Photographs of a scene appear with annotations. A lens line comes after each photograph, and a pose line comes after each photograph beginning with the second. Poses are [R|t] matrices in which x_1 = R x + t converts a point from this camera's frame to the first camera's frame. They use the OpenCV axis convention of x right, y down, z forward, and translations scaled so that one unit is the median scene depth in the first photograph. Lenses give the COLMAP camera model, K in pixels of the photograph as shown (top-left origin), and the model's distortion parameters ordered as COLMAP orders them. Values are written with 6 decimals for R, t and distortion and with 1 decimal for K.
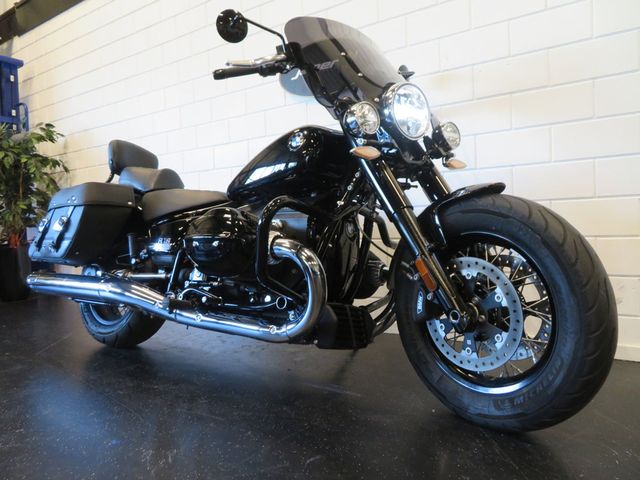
lens RADIAL K [[456.4, 0, 320.0], [0, 456.4, 240.0], [0, 0, 1]] dist [-0.000721, -0.005305]
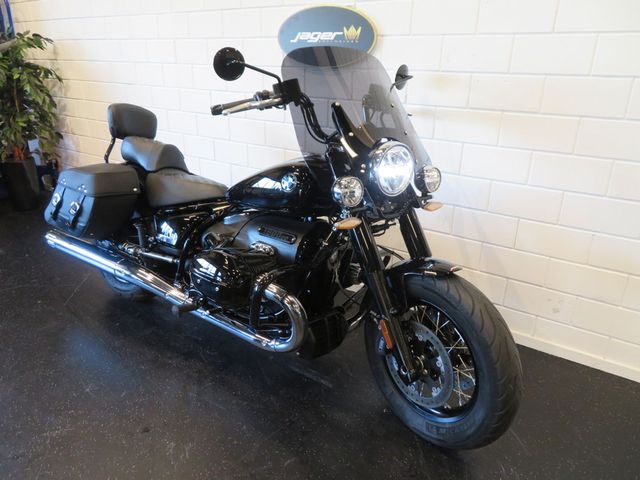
lens RADIAL K [[456.4, 0, 320.0], [0, 456.4, 240.0], [0, 0, 1]] dist [-0.000721, -0.005305]
pose [[0.998359, 0.055670, 0.013439, 0.014823], [-0.057015, 0.944085, 0.324735, -0.423345], [0.005390, -0.324968, 0.945710, -0.072115]]
